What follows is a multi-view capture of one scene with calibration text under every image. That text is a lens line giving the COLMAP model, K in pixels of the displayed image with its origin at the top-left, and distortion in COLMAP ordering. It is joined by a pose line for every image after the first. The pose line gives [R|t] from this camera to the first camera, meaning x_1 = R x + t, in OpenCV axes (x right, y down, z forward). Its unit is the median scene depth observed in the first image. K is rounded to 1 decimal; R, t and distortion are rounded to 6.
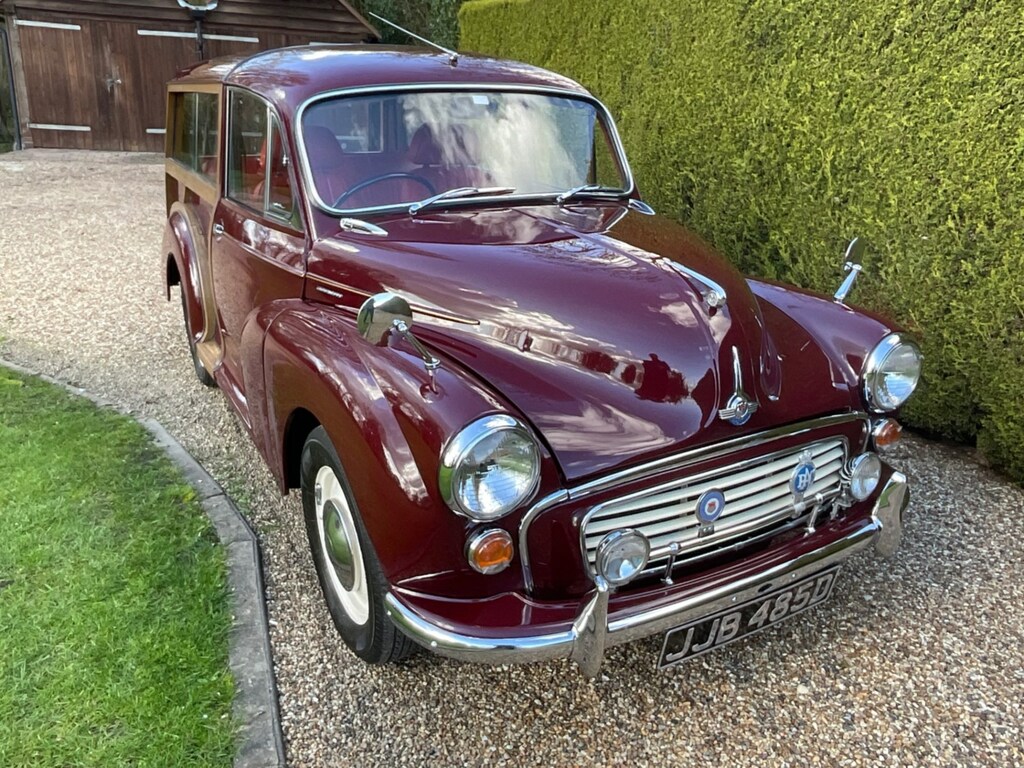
lens RADIAL K [[843.6, 0, 506.5], [0, 843.6, 383.2], [0, 0, 1]] dist [0.001194, -0.006314]
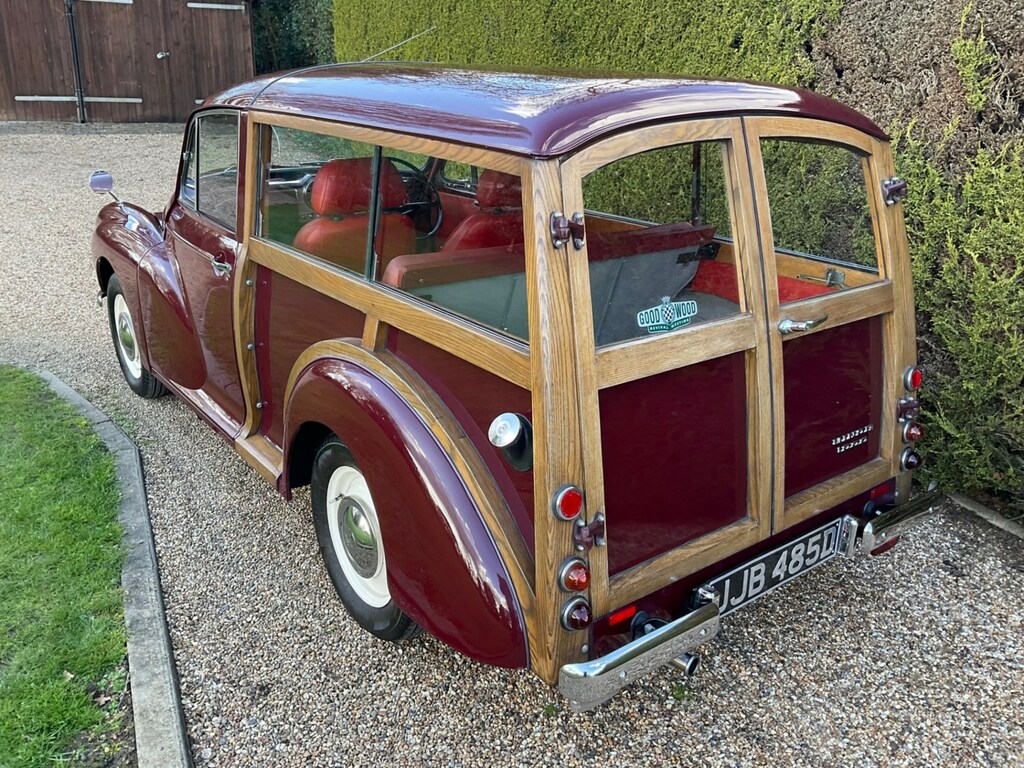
lens RADIAL K [[930.5, 0, 512.0], [0, 930.5, 384.0], [0, 0, 1]] dist [0.100248, -0.167446]
pose [[0.996492, -0.036253, 0.075427, 0.161525], [0.034483, 0.999102, 0.024633, 0.065416], [-0.076252, -0.021945, 0.996847, -0.459023]]
